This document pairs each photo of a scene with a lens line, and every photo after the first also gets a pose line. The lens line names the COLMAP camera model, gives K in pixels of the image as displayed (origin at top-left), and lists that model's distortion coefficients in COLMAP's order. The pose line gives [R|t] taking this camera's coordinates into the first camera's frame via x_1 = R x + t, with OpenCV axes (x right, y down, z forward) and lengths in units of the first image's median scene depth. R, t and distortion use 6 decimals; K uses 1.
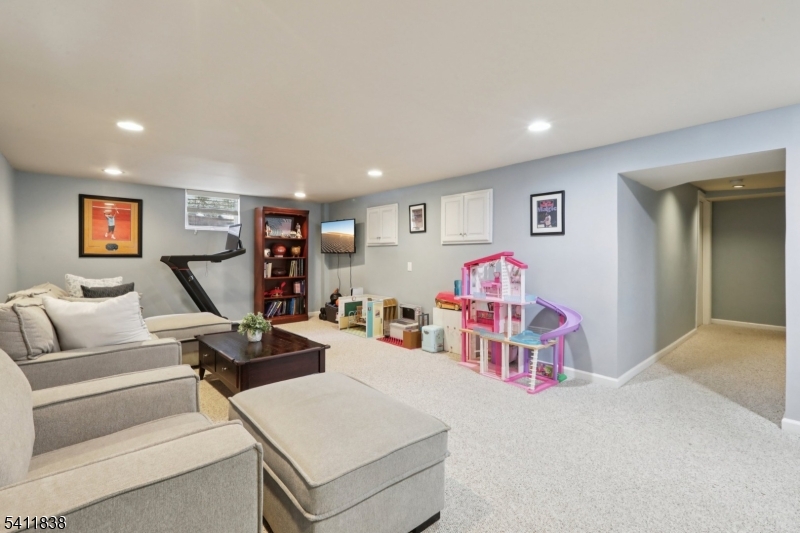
lens RADIAL K [[354.4, 0, 402.4], [0, 354.4, 265.5], [0, 0, 1]] dist [-0.001436, -0.000049]
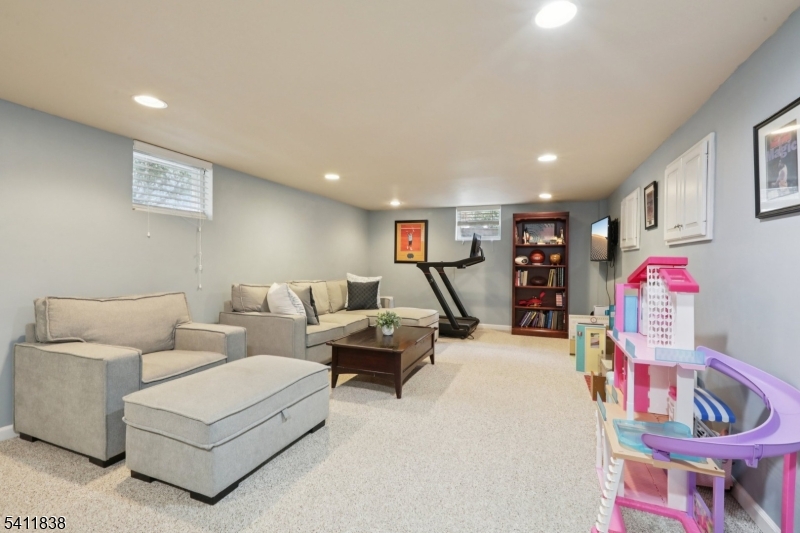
lens RADIAL K [[354.4, 0, 402.4], [0, 354.4, 265.5], [0, 0, 1]] dist [-0.001436, -0.000049]
pose [[0.474767, 0.013729, -0.880005, 0.326463], [-0.035715, 0.999355, -0.003678, -0.006417], [0.879387, 0.033176, 0.474951, 0.250868]]
